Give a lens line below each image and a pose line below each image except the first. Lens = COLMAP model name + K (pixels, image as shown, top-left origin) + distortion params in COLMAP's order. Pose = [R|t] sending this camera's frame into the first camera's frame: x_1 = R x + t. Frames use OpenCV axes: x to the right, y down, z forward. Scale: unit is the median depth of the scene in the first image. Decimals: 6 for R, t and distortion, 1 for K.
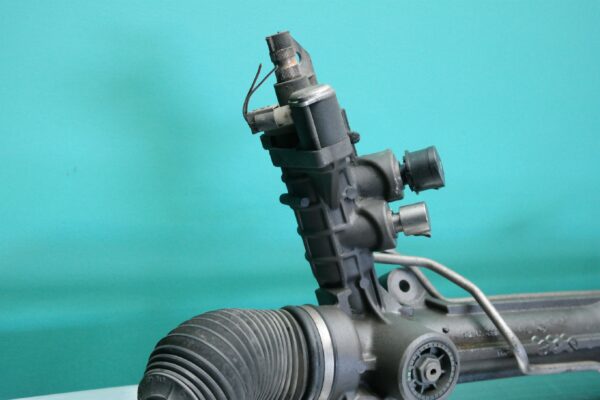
lens RADIAL K [[778.2, 0, 300.0], [0, 778.2, 200.0], [0, 0, 1]] dist [-0.019182, 0.324637]
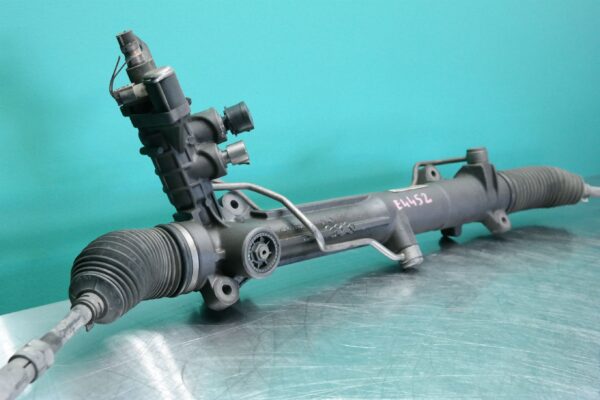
lens RADIAL K [[778.2, 0, 300.0], [0, 778.2, 200.0], [0, 0, 1]] dist [-0.019182, 0.324637]
pose [[0.956461, -0.140100, 0.256037, -0.125219], [0.130339, 0.989954, 0.054793, 0.047319], [-0.261142, -0.019035, 0.965113, -0.432847]]
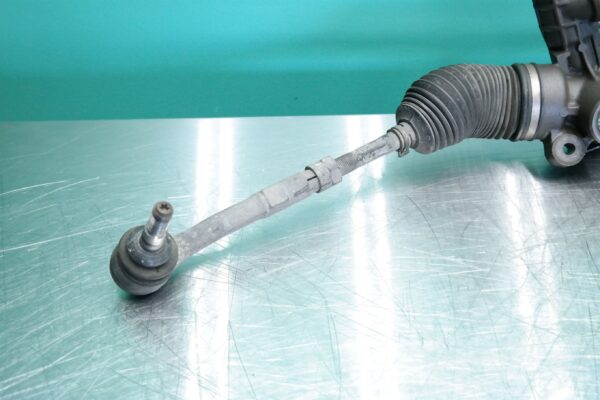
lens RADIAL K [[778.2, 0, 300.0], [0, 778.2, 200.0], [0, 0, 1]] dist [-0.019182, 0.324637]
pose [[0.881461, 0.130050, -0.453998, 0.296396], [0.025136, 0.947053, 0.320091, -0.079450], [0.471588, -0.293559, 0.831521, -0.357166]]
